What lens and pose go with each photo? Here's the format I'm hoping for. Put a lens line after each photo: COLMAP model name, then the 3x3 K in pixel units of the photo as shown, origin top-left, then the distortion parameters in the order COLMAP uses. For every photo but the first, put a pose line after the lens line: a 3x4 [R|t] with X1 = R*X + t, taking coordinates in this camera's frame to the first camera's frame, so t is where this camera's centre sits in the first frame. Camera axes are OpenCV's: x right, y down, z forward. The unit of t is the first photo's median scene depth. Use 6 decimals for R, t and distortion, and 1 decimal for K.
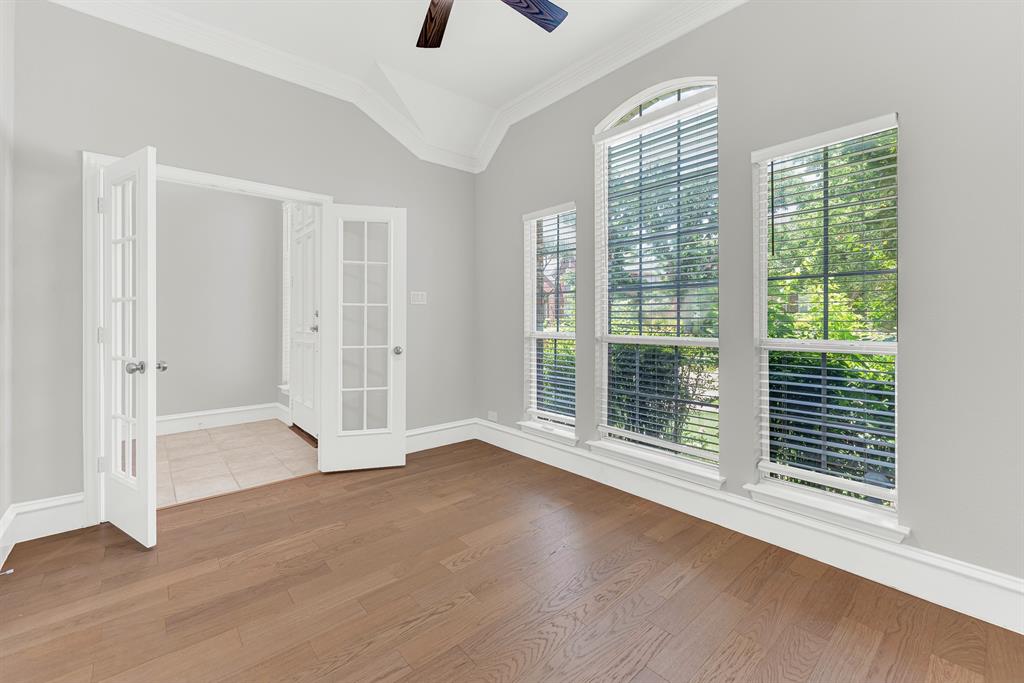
lens RADIAL K [[417.9, 0, 511.8], [0, 417.9, 339.4], [0, 0, 1]] dist [-0.001699, -0.000152]
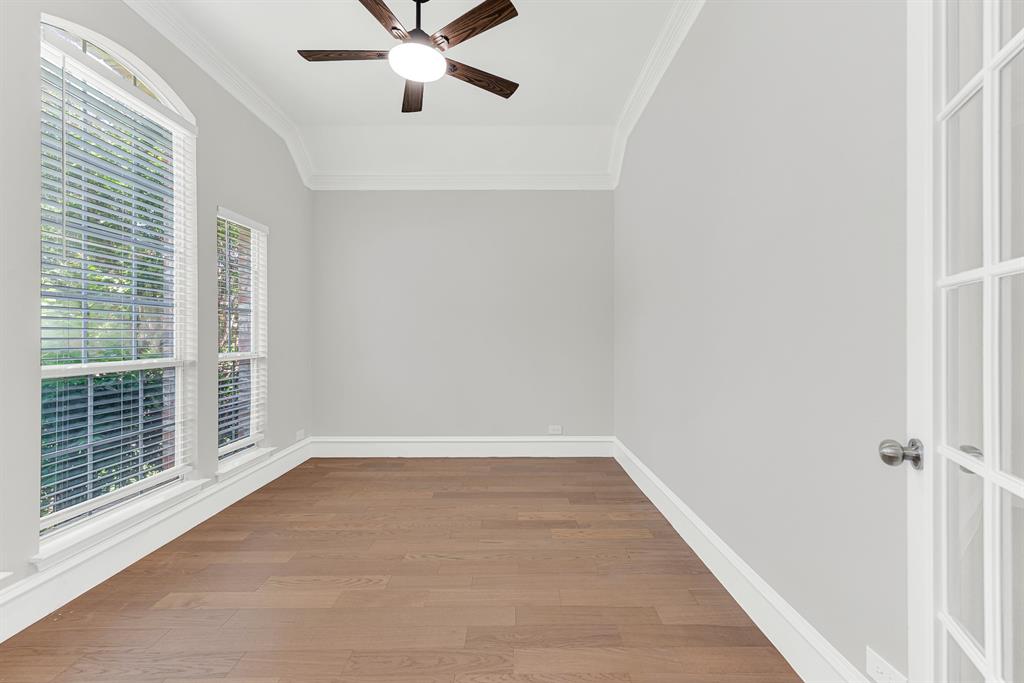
lens RADIAL K [[417.9, 0, 511.8], [0, 417.9, 339.4], [0, 0, 1]] dist [-0.001699, -0.000152]
pose [[-0.748676, 0.004572, 0.662920, -0.984756], [0.042519, 0.998249, 0.041134, -0.066004], [-0.661571, 0.058982, -0.747559, 1.420238]]
